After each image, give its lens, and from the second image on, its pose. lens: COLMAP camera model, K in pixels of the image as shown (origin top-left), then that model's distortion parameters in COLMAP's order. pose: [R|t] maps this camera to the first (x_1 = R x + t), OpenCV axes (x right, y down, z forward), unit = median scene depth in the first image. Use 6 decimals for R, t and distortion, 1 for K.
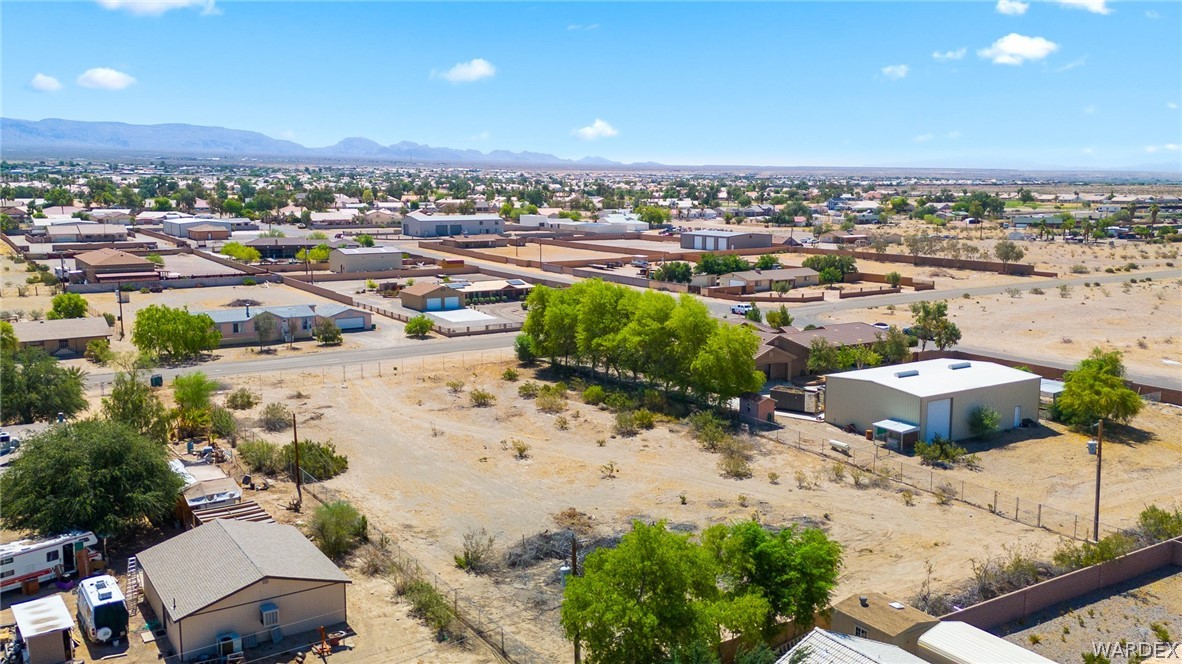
lens RADIAL K [[1009.7, 0, 583.6], [0, 1009.7, 330.5], [0, 0, 1]] dist [0.121660, -0.177403]
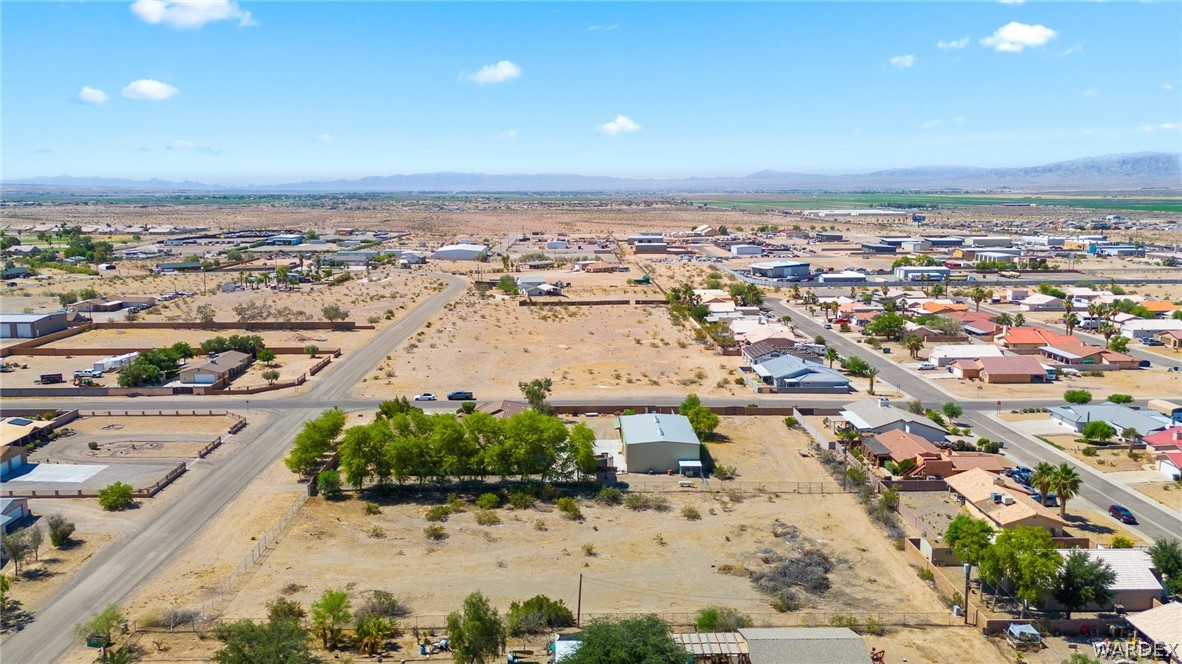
lens RADIAL K [[907.6, 0, 591.0], [0, 907.6, 332.0], [0, 0, 1]] dist [0.108406, -0.122225]
pose [[0.520372, -0.135483, 0.843124, -0.958578], [0.130895, 0.988321, 0.078027, -0.244991], [-0.843848, 0.069758, 0.532028, 0.273106]]
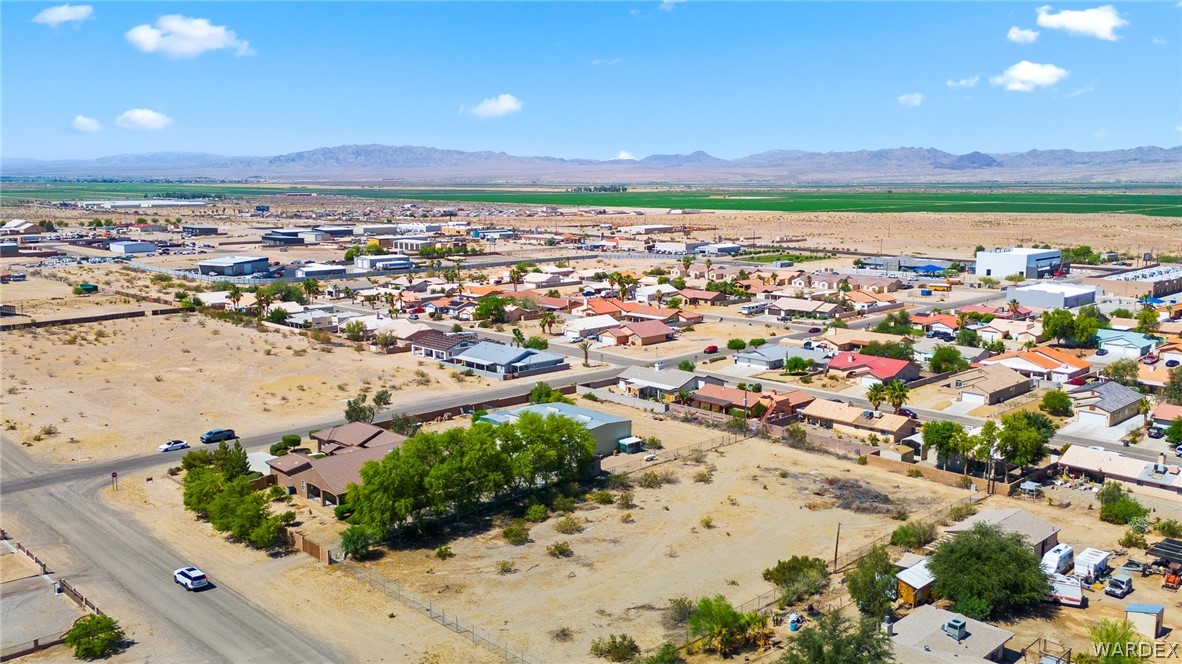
lens RADIAL K [[985.3, 0, 591.0], [0, 985.3, 332.0], [0, 0, 1]] dist [0.120040, -0.174688]
pose [[-0.198884, -0.154032, 0.967843, -1.189994], [0.147868, 0.971549, 0.185007, -0.378321], [-0.968804, 0.179908, -0.170449, 1.197814]]
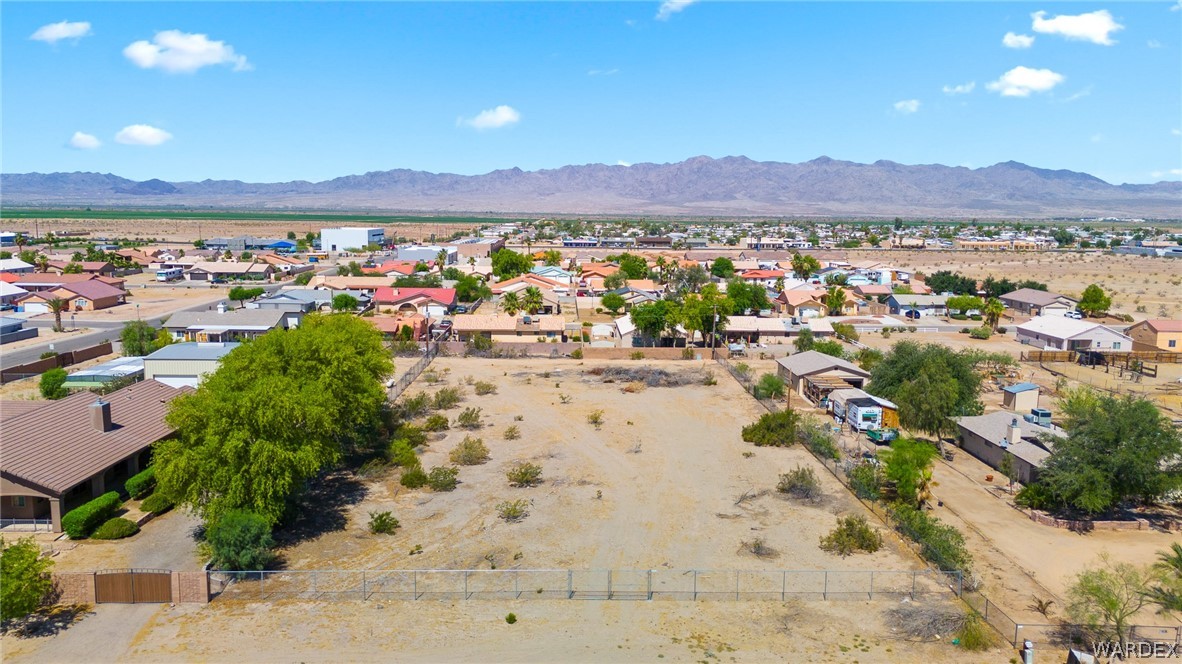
lens RADIAL K [[866.7, 0, 593.7], [0, 866.7, 335.7], [0, 0, 1]] dist [0.101494, -0.126397]
pose [[-0.857989, -0.084268, 0.506709, -0.488937], [0.064719, 0.960857, 0.269380, -0.210250], [-0.509575, 0.263919, -0.818951, 1.581341]]
